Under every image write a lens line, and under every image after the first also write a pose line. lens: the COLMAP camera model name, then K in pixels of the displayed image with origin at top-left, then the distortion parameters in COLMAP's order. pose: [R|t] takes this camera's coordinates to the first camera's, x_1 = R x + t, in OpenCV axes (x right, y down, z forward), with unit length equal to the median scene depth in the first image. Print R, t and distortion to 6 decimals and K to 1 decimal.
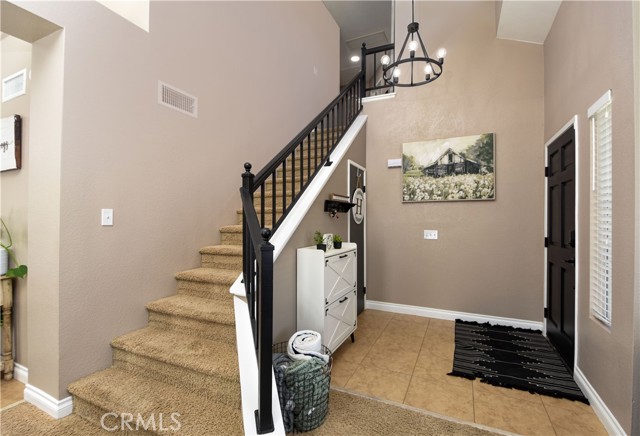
lens RADIAL K [[294.5, 0, 324.2], [0, 294.5, 220.0], [0, 0, 1]] dist [-0.004593, -0.003714]
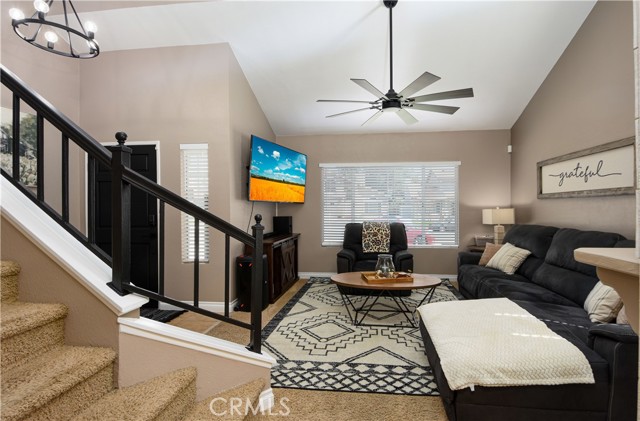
lens RADIAL K [[284.6, 0, 331.9], [0, 284.6, 205.7], [0, 0, 1]] dist [0.006051, 0.000068]
pose [[-0.292785, -0.000220, 0.956178, -0.620032], [0.003632, 0.999993, 0.001342, -0.006131], [-0.956171, 0.003866, -0.292782, 0.383306]]
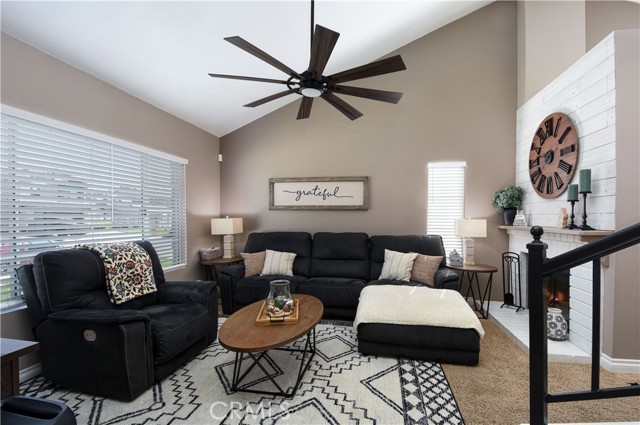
lens RADIAL K [[293.0, 0, 336.2], [0, 293.0, 222.6], [0, 0, 1]] dist [0.009671, -0.008231]
pose [[-0.966919, -0.007345, -0.254977, 0.249167], [-0.011949, 0.999792, 0.016514, 0.004217], [0.254803, 0.019015, -0.966806, 0.640592]]
